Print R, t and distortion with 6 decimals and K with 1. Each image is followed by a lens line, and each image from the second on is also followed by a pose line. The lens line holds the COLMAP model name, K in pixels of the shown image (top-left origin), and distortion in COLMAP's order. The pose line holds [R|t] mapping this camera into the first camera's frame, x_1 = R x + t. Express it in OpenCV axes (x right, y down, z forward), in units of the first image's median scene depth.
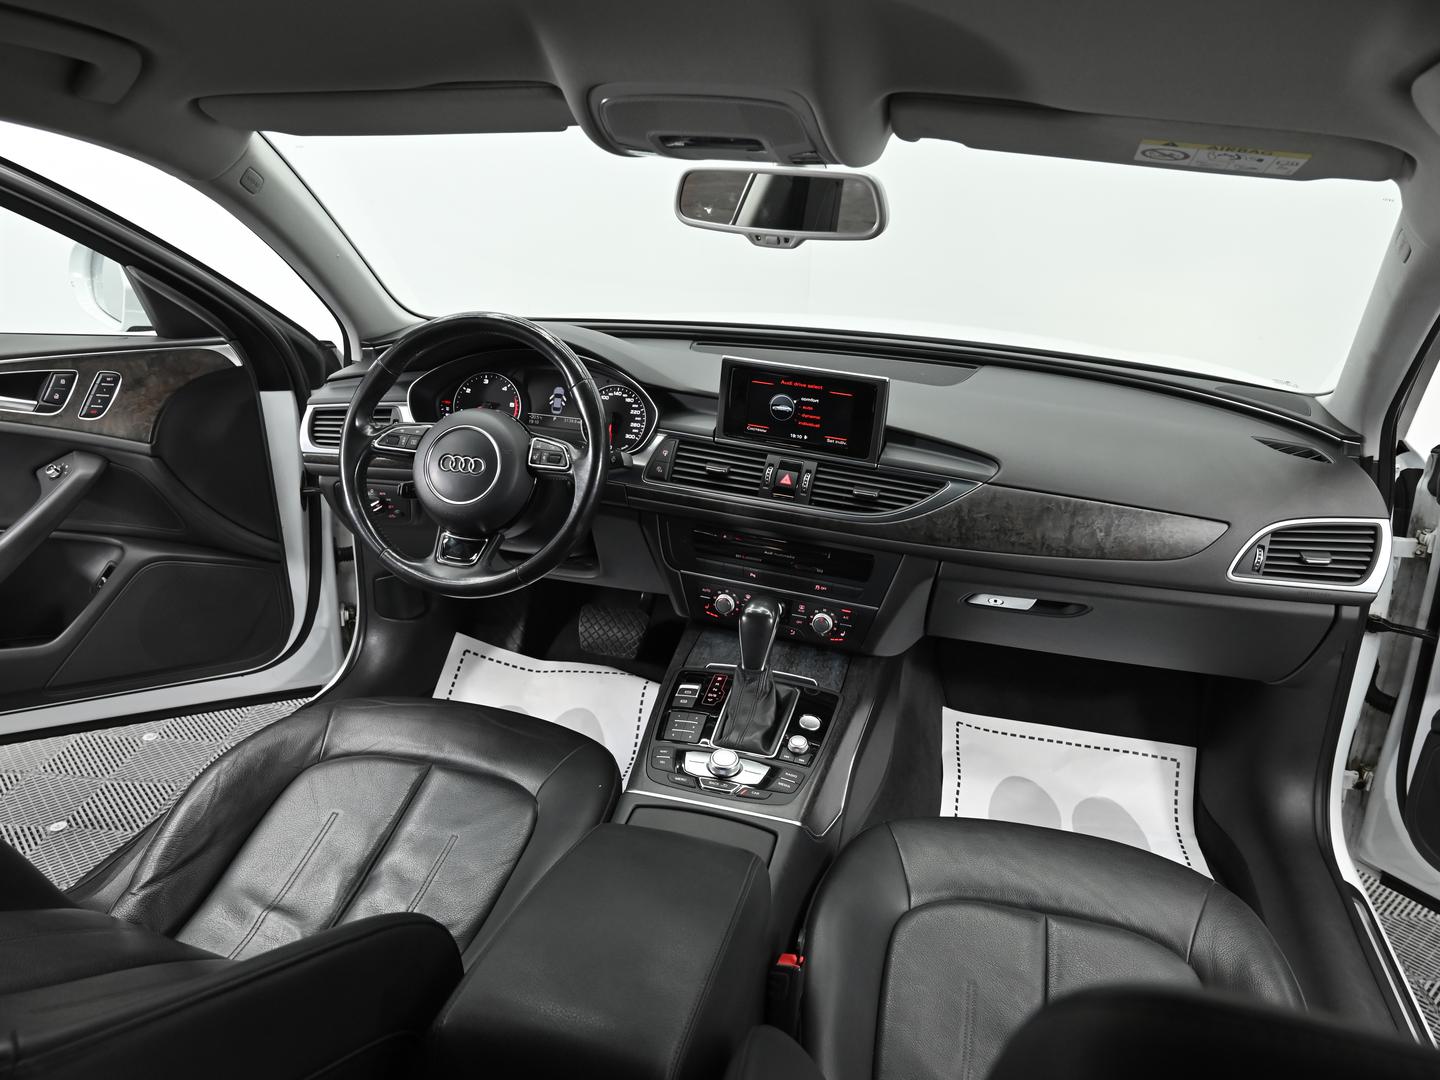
lens RADIAL K [[1098.5, 0, 720.0], [0, 1098.5, 540.0], [0, 0, 1]] dist [-0.007183, -0.001593]
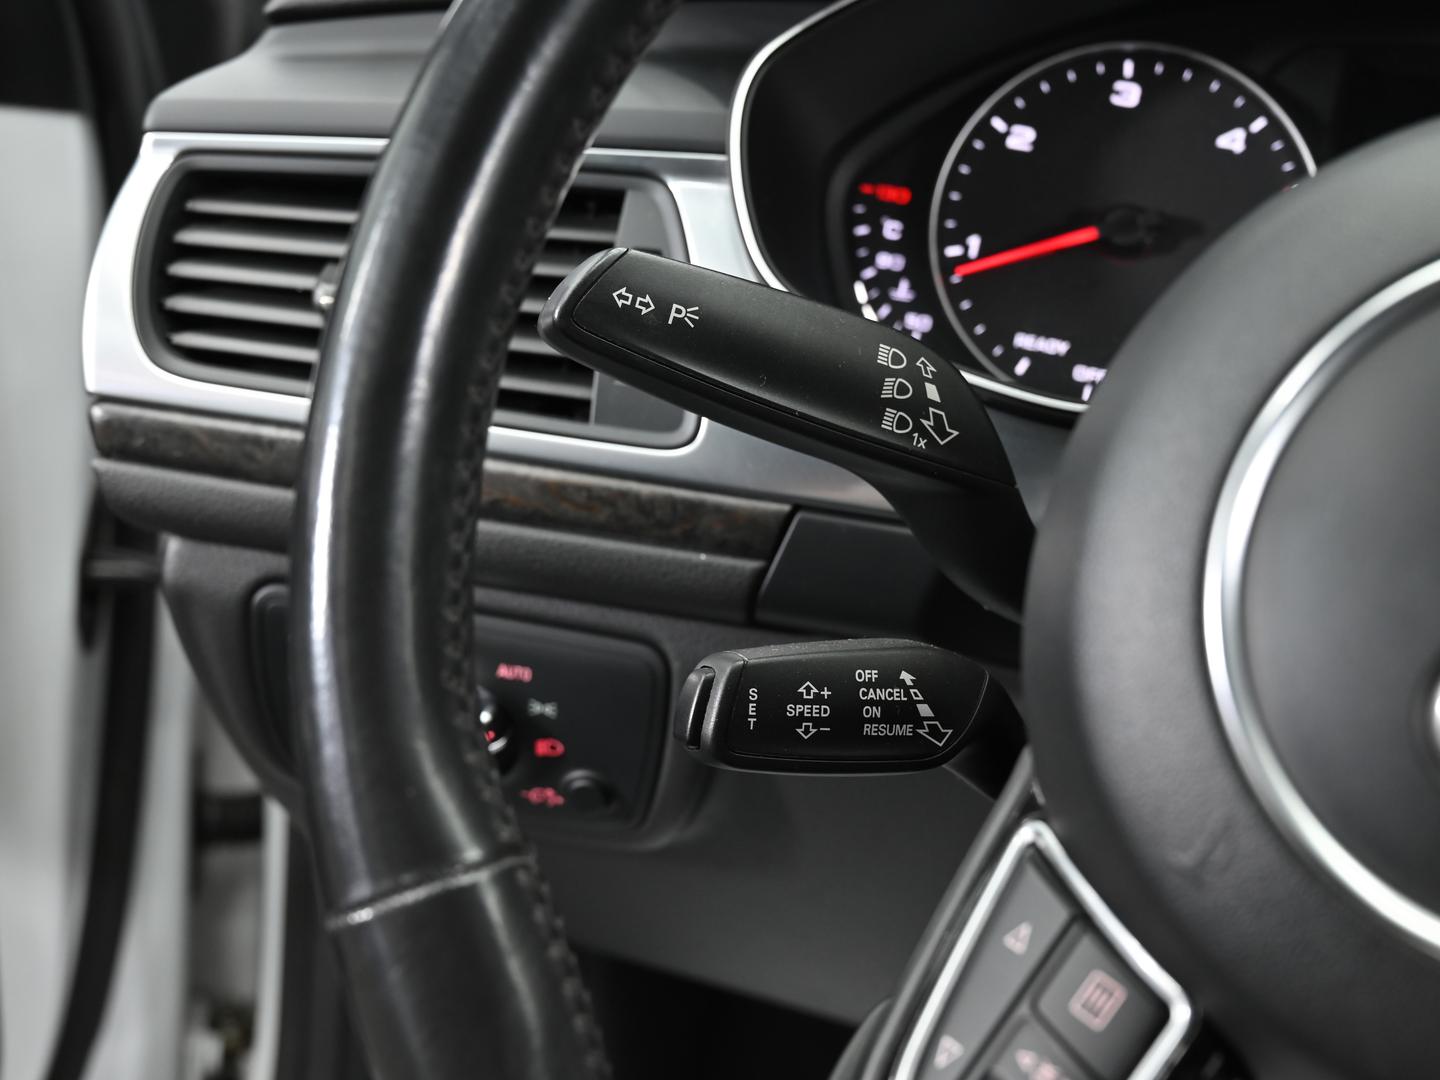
lens RADIAL K [[2006.3, 0, 720.0], [0, 2006.3, 540.0], [0, 0, 1]] dist [0.005292, 0.006749]
pose [[0.993236, 0.093016, -0.069507, -0.254200], [-0.094900, 0.995190, -0.024299, -0.058499], [0.066912, 0.030731, 0.997285, 0.682029]]
